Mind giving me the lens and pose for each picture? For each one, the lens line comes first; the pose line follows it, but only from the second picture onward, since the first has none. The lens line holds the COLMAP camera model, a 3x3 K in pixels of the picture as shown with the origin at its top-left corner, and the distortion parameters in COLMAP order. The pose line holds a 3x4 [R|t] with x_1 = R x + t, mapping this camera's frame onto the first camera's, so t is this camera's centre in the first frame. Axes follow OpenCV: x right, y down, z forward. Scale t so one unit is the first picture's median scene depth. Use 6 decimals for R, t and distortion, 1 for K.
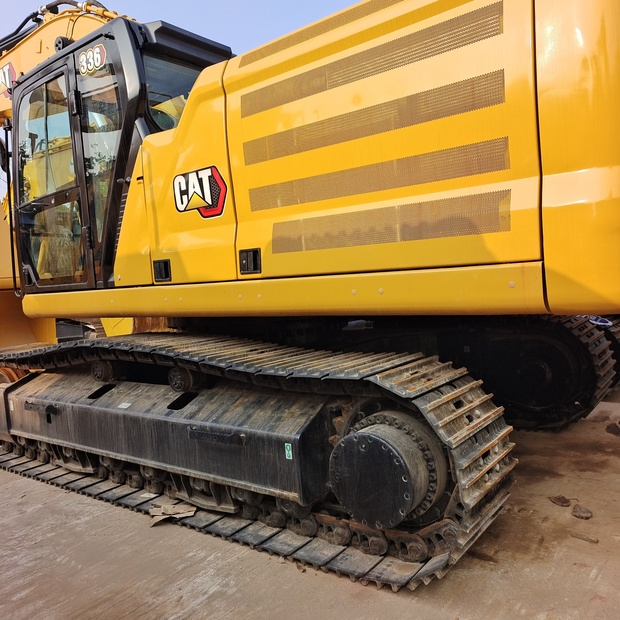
lens RADIAL K [[554.4, 0, 310.0], [0, 554.4, 310.0], [0, 0, 1]] dist [0.102286, -0.110757]
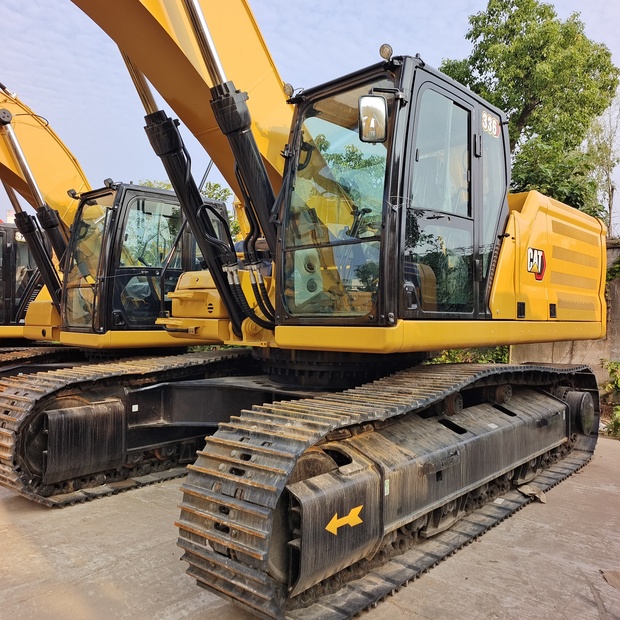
lens RADIAL K [[566.6, 0, 310.0], [0, 566.6, 310.0], [0, 0, 1]] dist [0.028997, 0.023866]
pose [[0.053851, 0.089146, 0.994562, -1.746735], [0.056326, 0.994150, -0.092159, 0.029497], [-0.996959, 0.060983, 0.048514, 1.512534]]
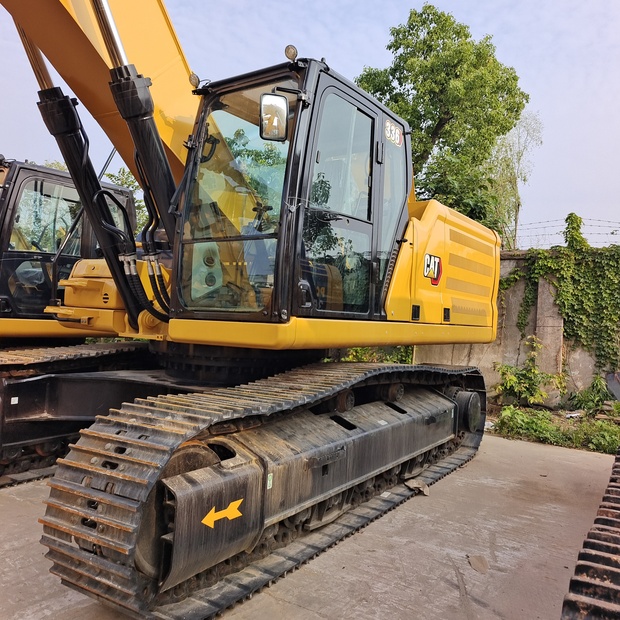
lens RADIAL K [[571.1, 0, 320.1], [0, 571.1, 309.3], [0, 0, 1]] dist [0.005963, 0.078442]
pose [[-0.097922, 0.086548, 0.991424, -1.764187], [0.029474, 0.996026, -0.084039, 0.037841], [-0.994758, 0.020992, -0.100084, 1.453825]]
